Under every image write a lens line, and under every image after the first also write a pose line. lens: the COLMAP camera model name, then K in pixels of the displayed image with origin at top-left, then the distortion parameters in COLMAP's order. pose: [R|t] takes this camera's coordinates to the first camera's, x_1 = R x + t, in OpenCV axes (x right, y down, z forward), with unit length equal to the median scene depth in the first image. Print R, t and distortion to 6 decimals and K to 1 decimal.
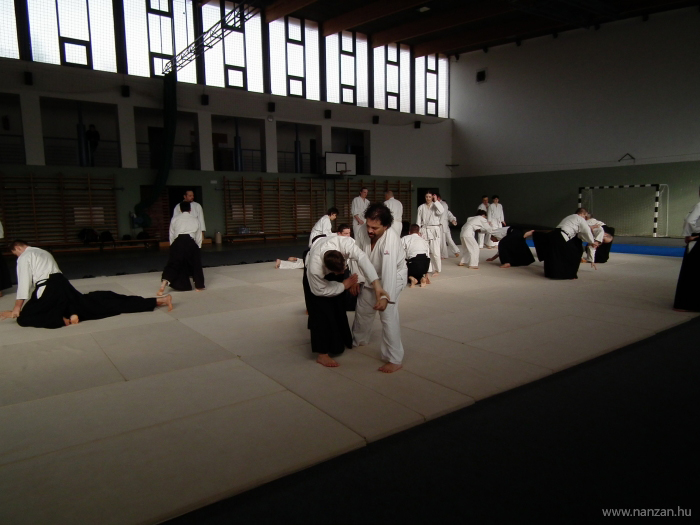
lens RADIAL K [[485.3, 0, 351.3], [0, 485.3, 261.6], [0, 0, 1]] dist [-0.004557, -0.000121]
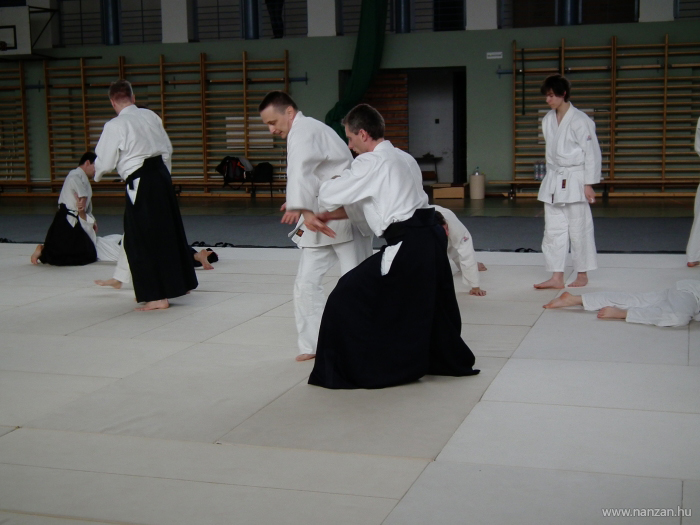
lens RADIAL K [[1084.2, 0, 319.9], [0, 1084.2, 261.3], [0, 0, 1]] dist [0.016038, 0.016093]
pose [[0.589089, 0.108565, -0.800742, 0.414325], [-0.081343, 0.993867, 0.074906, -0.042580], [0.803964, 0.021008, 0.594307, 0.309217]]
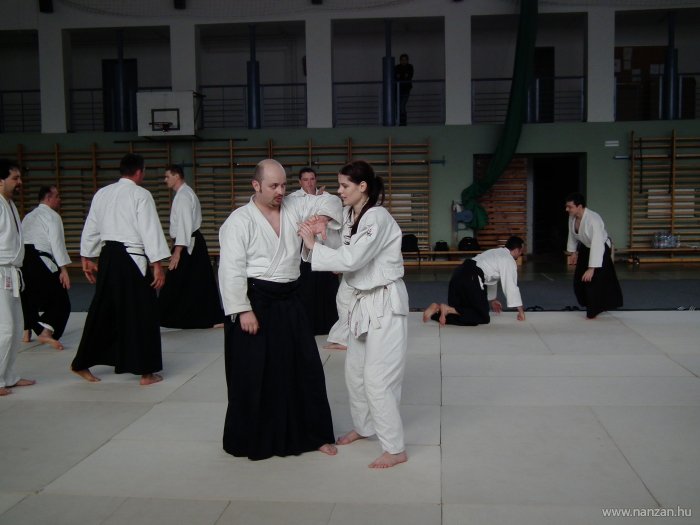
lens RADIAL K [[908.6, 0, 349.7], [0, 908.6, 264.9], [0, 0, 1]] dist [0.016205, 0.026738]
pose [[0.748593, 0.053128, -0.660898, 0.148326], [-0.072892, 0.997337, -0.002390, -0.015115], [0.659011, 0.049963, 0.750472, 0.109039]]
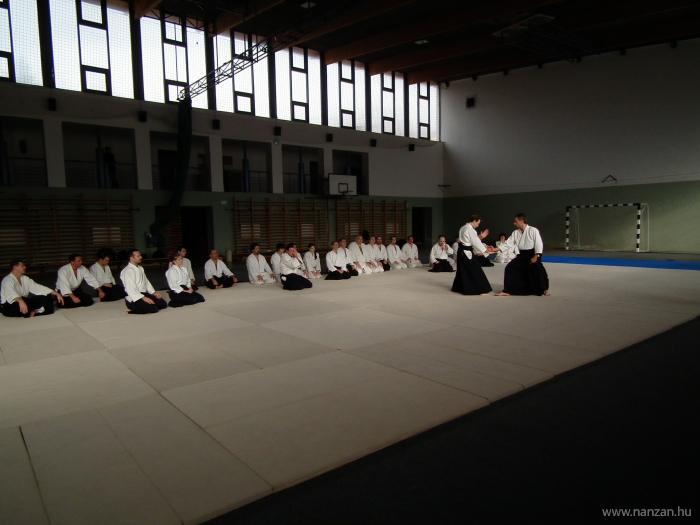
lens RADIAL K [[485.3, 0, 351.3], [0, 485.3, 261.6], [0, 0, 1]] dist [-0.004557, -0.000121]
pose [[0.998872, -0.008709, 0.046686, -0.059757], [0.010484, 0.999226, -0.037922, 0.005060], [-0.046319, 0.038369, 0.998190, -0.046966]]
